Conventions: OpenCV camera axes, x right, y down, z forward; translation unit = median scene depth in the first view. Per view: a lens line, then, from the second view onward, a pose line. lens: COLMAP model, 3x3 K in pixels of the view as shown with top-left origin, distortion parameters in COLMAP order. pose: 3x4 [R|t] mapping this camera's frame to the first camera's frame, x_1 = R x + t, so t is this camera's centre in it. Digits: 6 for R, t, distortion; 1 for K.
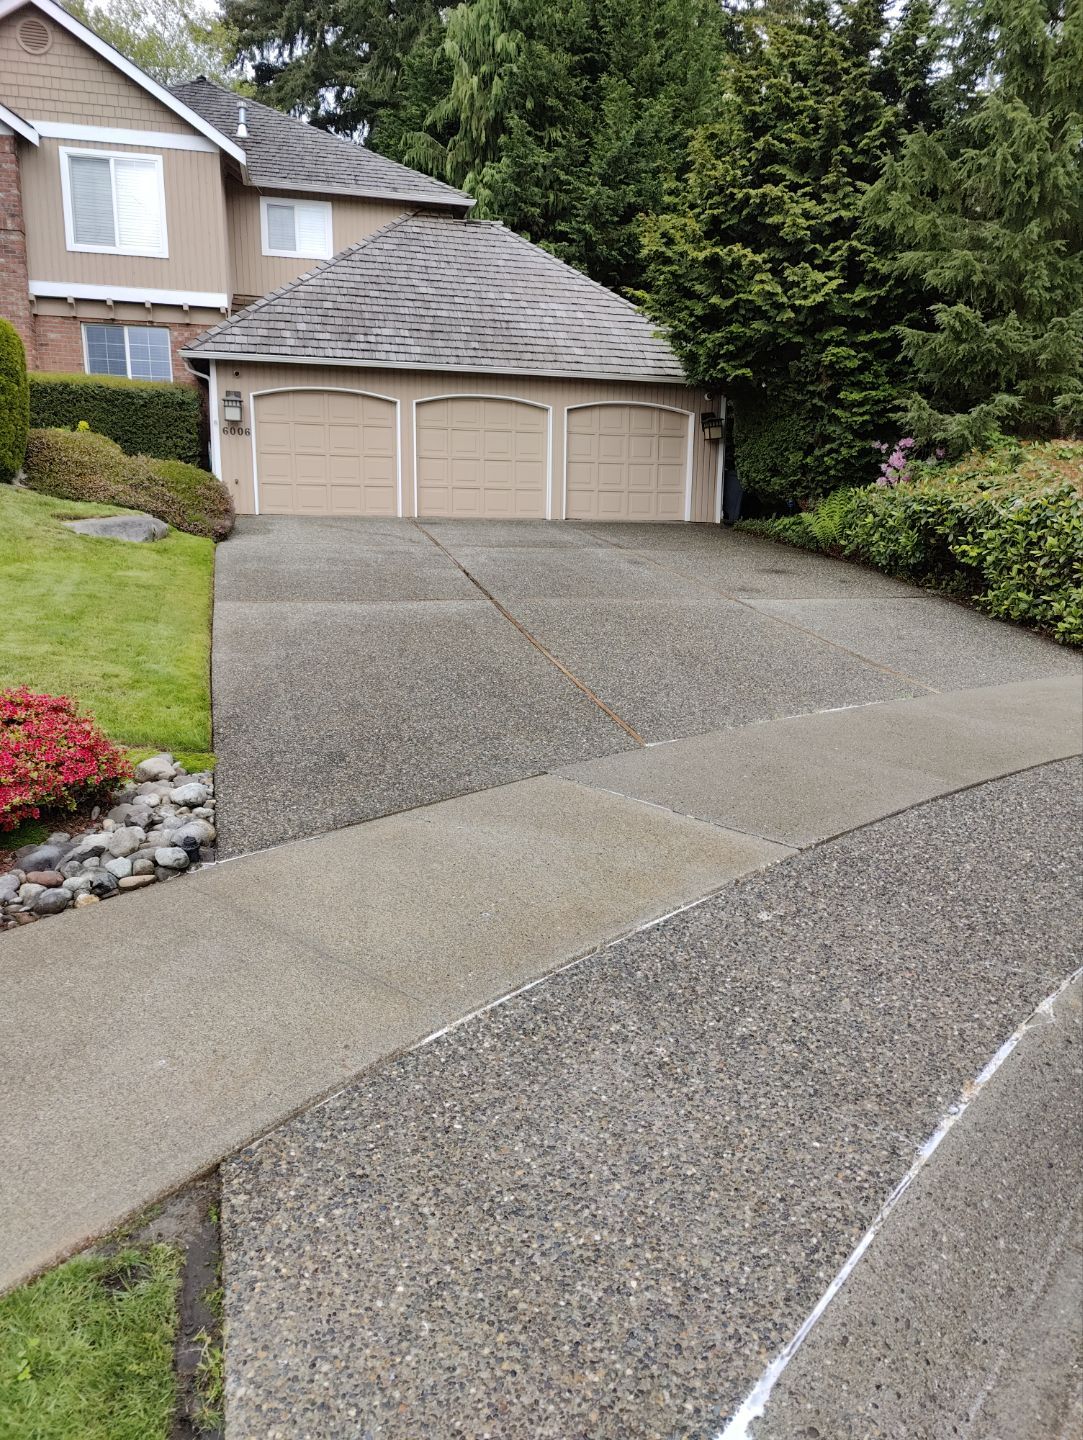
lens RADIAL K [[1062.0, 0, 471.3], [0, 1062.0, 693.6], [0, 0, 1]] dist [0.080293, -0.114530]
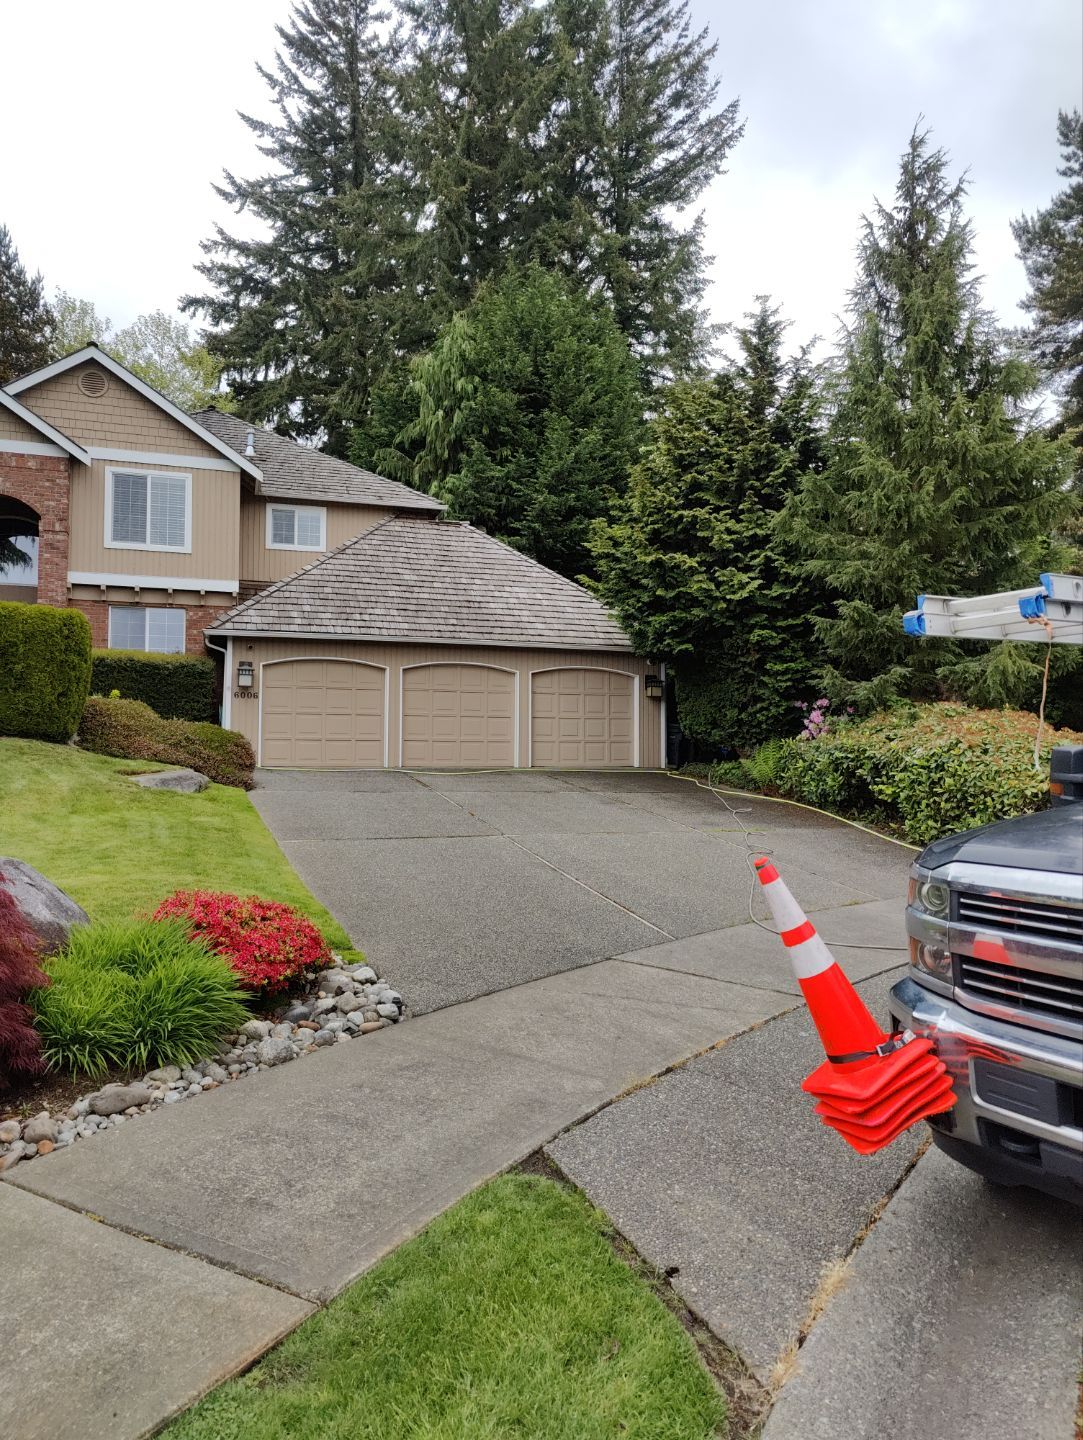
lens RADIAL K [[1062.0, 0, 471.3], [0, 1062.0, 693.6], [0, 0, 1]] dist [0.080293, -0.114530]
pose [[0.997015, -0.010034, 0.076560, -0.080163], [0.027132, 0.973817, -0.225709, 0.019450], [-0.072290, 0.227113, 0.971182, -0.144190]]
